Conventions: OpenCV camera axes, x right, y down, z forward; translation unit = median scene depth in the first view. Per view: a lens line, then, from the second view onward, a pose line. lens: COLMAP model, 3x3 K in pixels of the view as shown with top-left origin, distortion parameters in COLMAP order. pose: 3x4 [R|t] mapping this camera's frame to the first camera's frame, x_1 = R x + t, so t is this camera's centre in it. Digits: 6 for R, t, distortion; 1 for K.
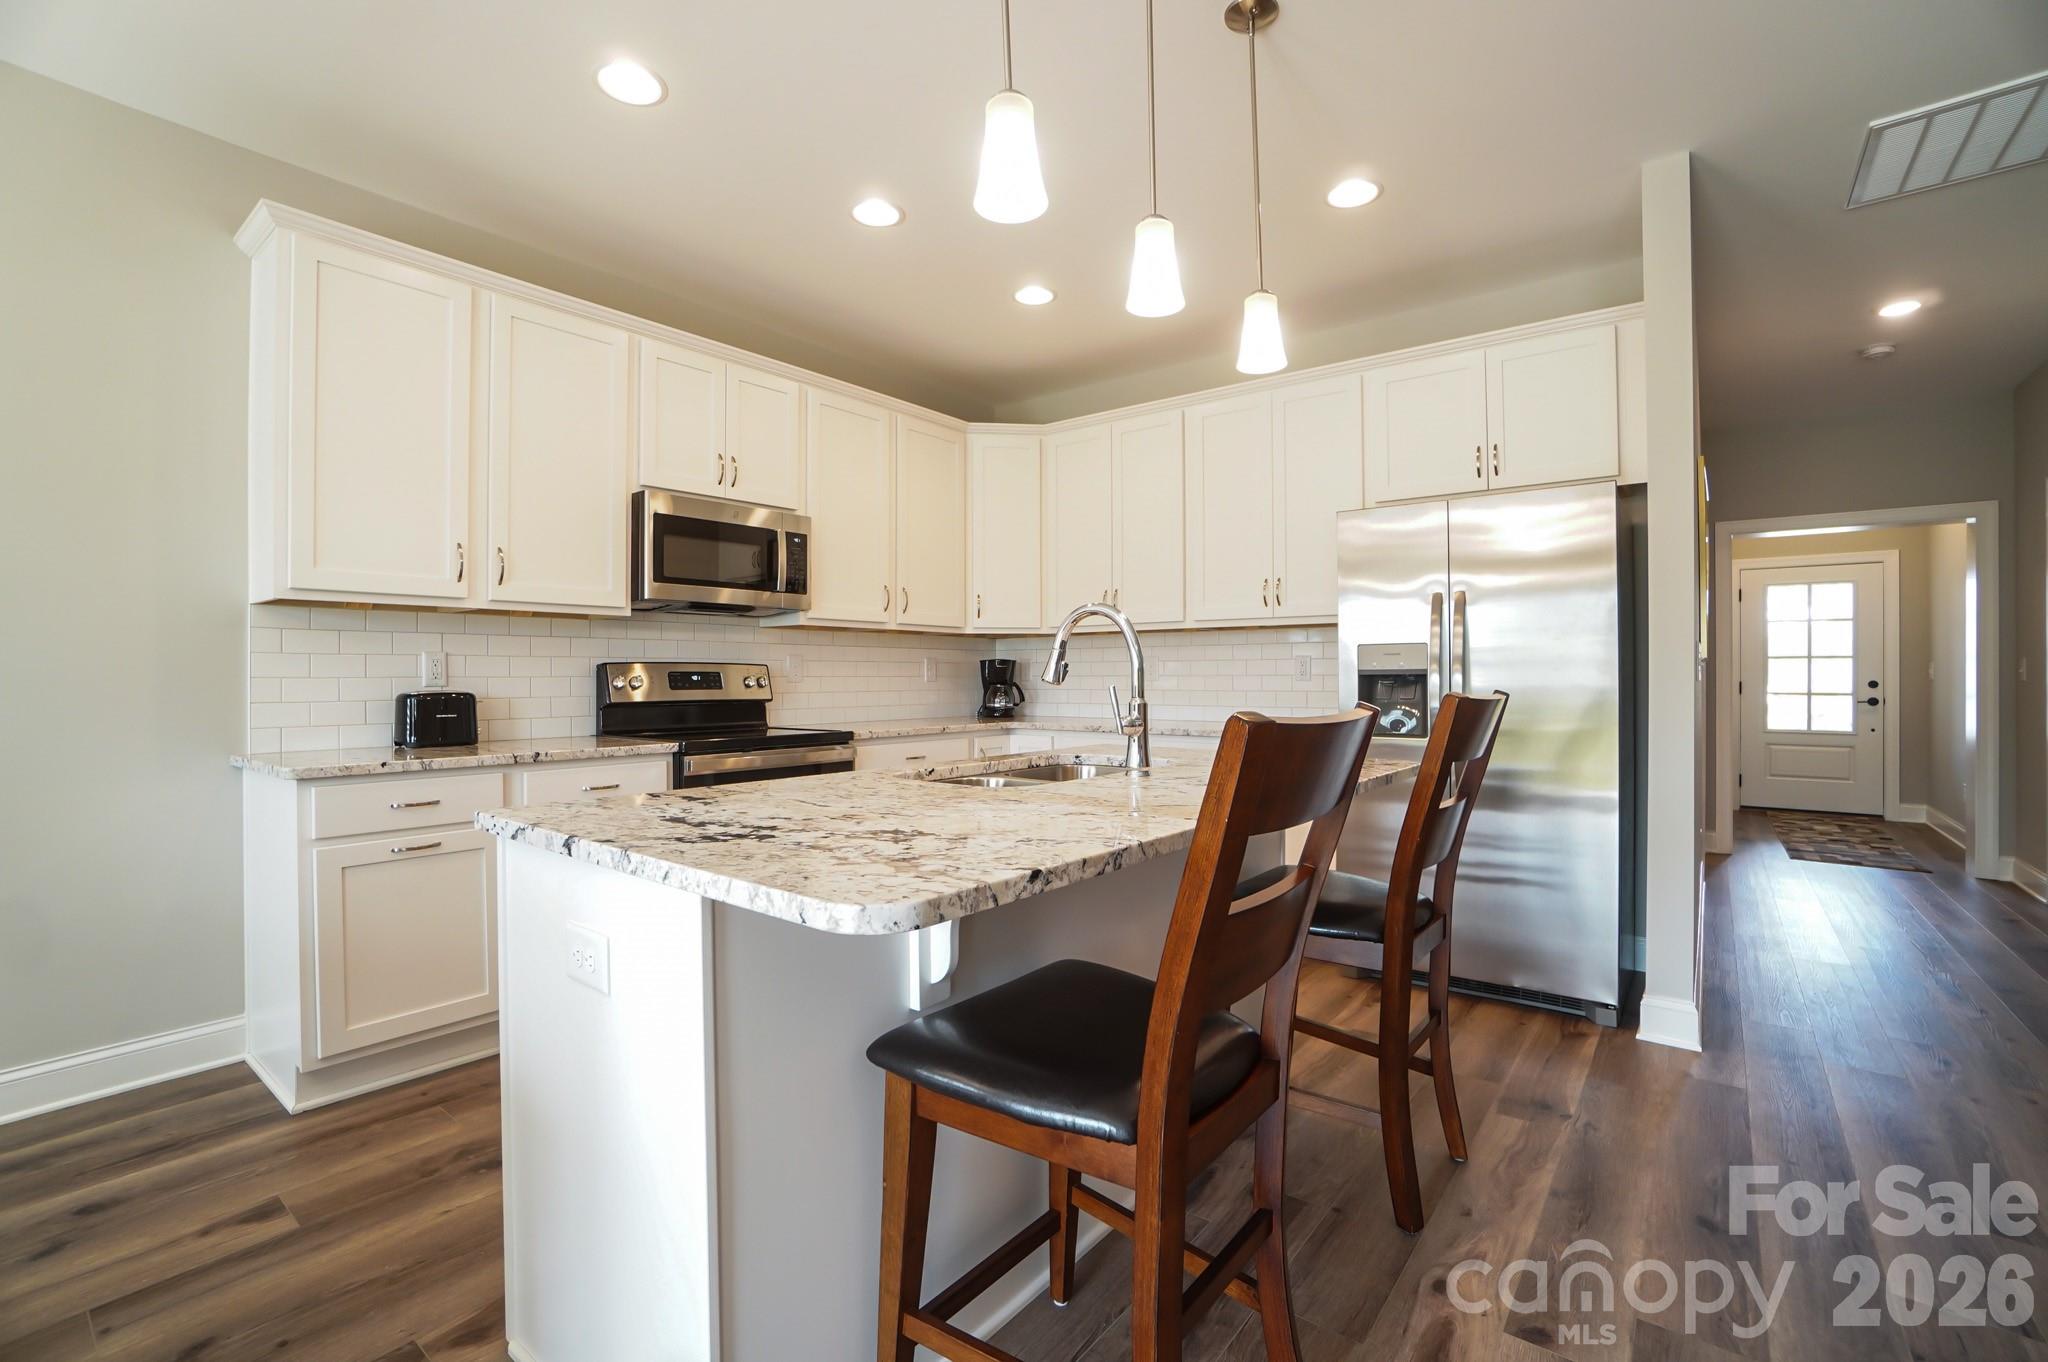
lens RADIAL K [[907.6, 0, 1015.0], [0, 907.6, 676.9], [0, 0, 1]] dist [-0.060947, 0.020237]
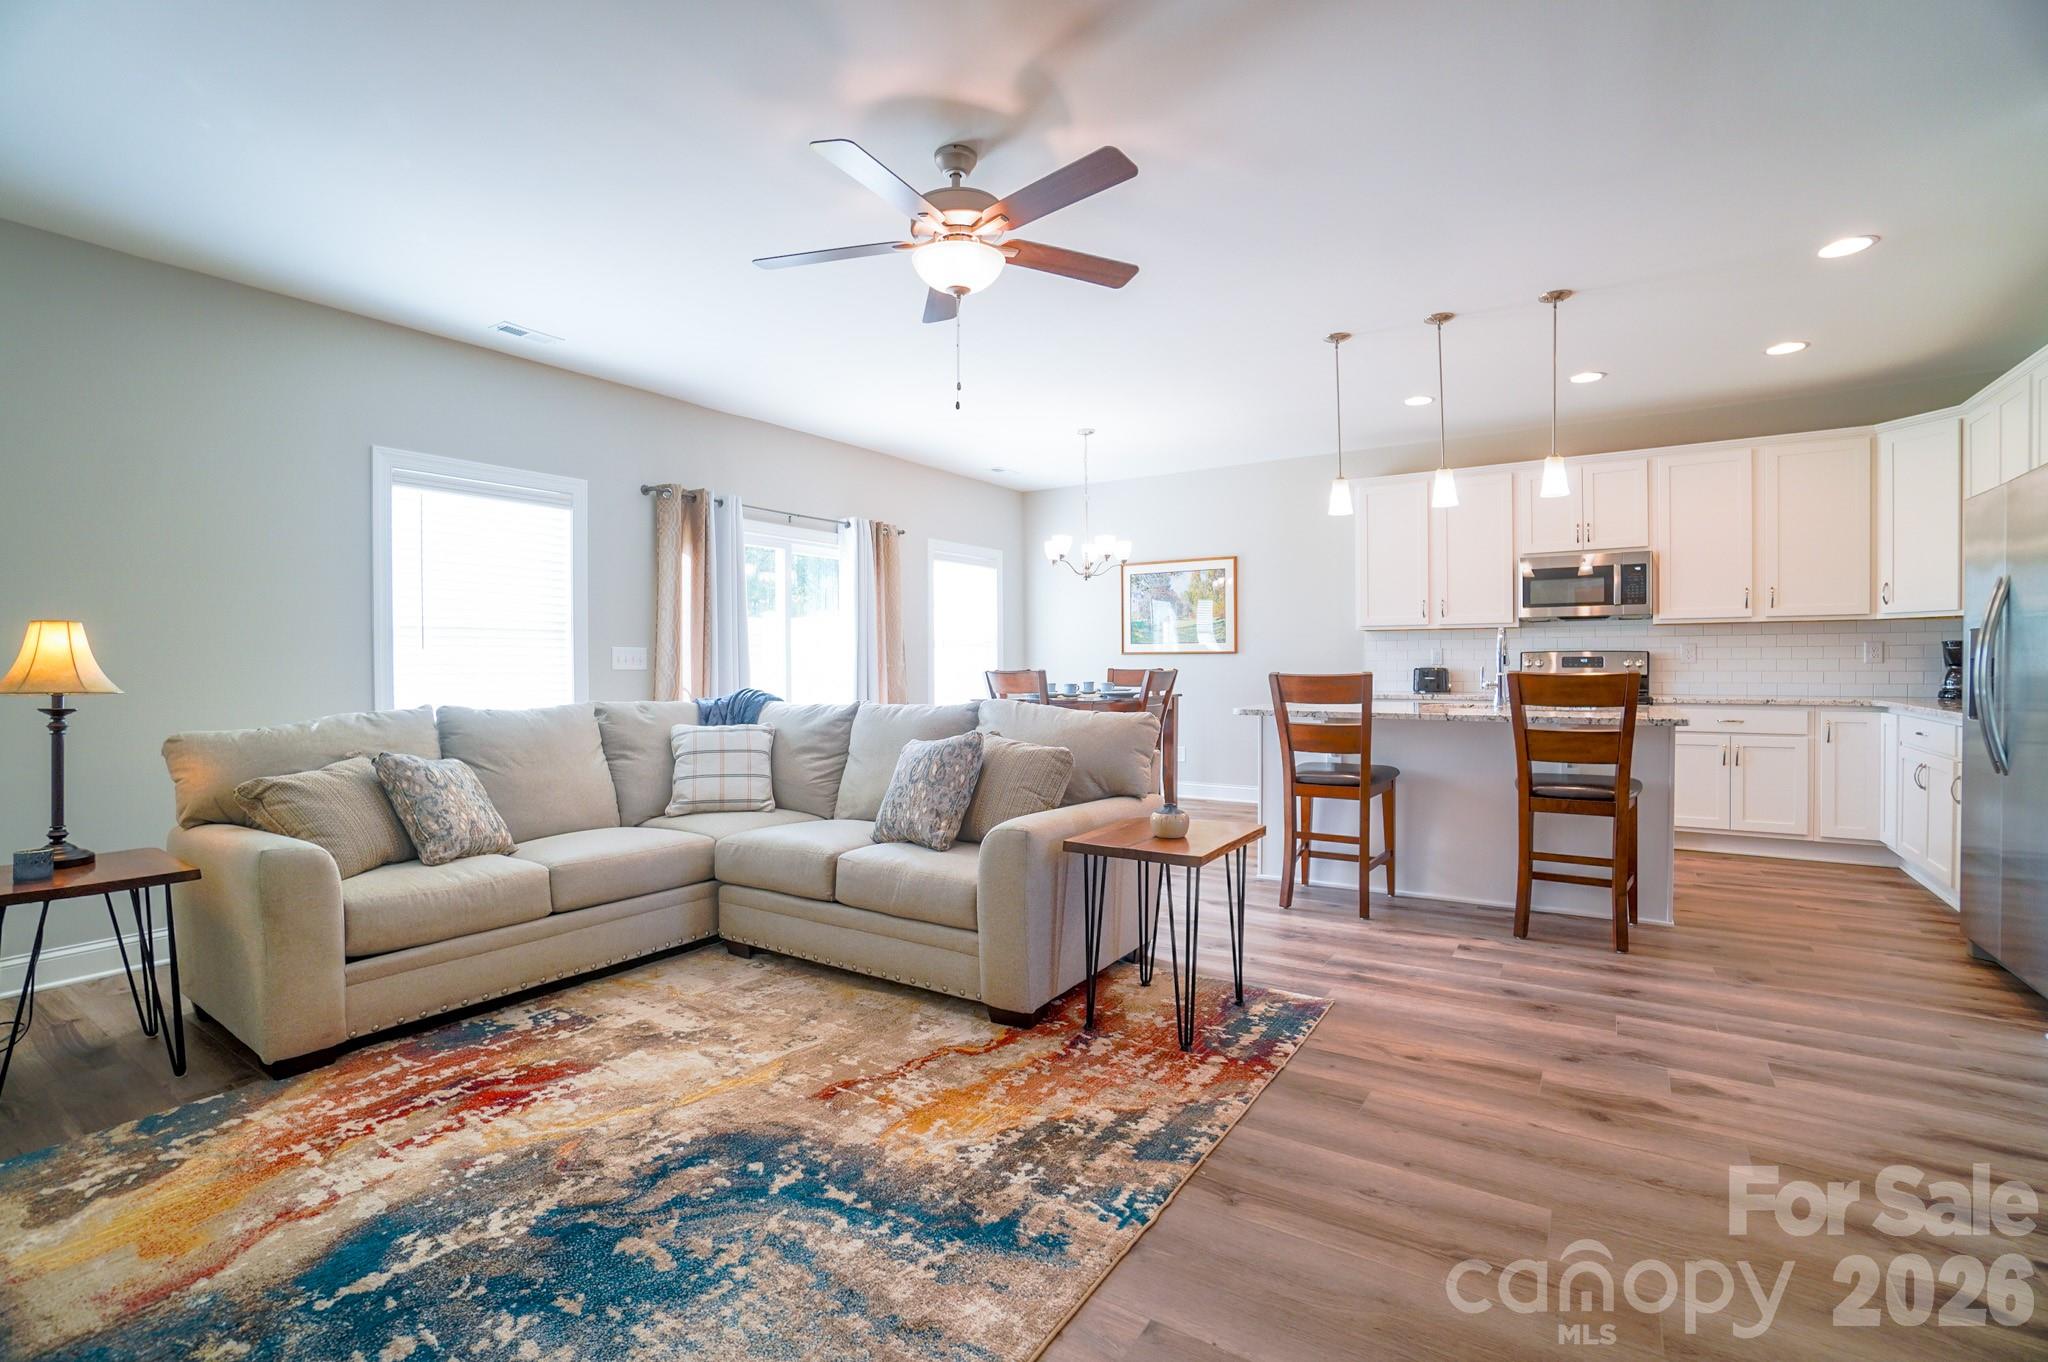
lens RADIAL K [[907.6, 0, 1021.8], [0, 907.6, 673.5], [0, 0, 1]] dist [-0.060947, 0.020237]
pose [[0.086392, 0.015359, -0.996143, 1.140028], [0.005597, 0.999858, 0.015901, -0.006453], [0.996246, -0.006950, 0.086293, -0.146253]]
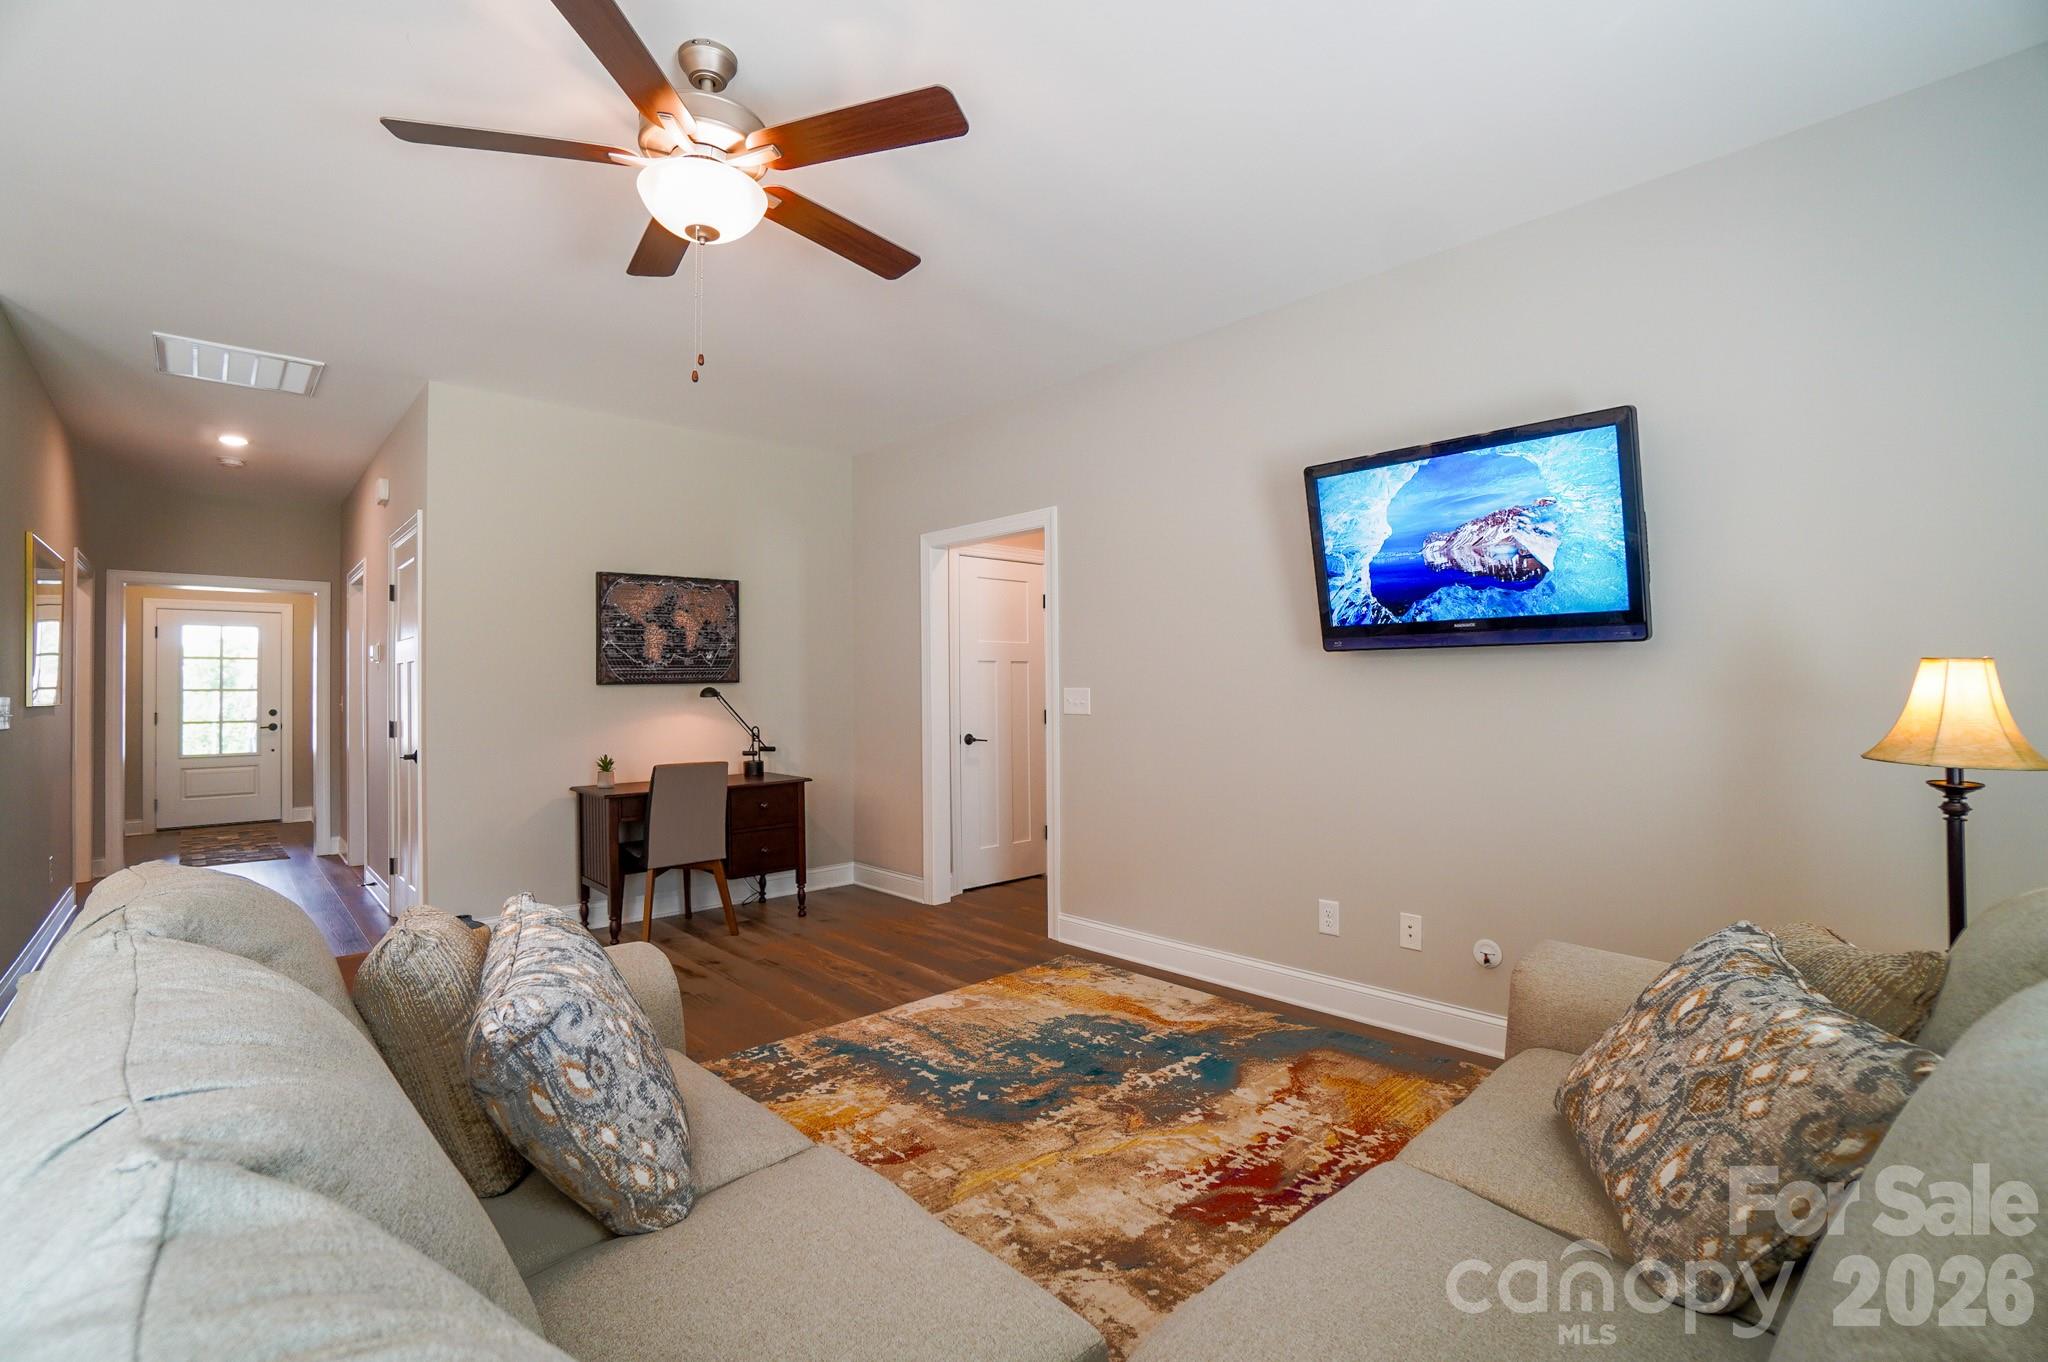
lens RADIAL K [[907.6, 0, 1015.8], [0, 907.6, 674.6], [0, 0, 1]] dist [-0.060947, 0.020237]
pose [[0.154011, 0.014396, 0.987964, -0.126225], [0.009307, 0.999828, -0.016020, -0.028519], [-0.988025, 0.011662, 0.153850, -0.404815]]
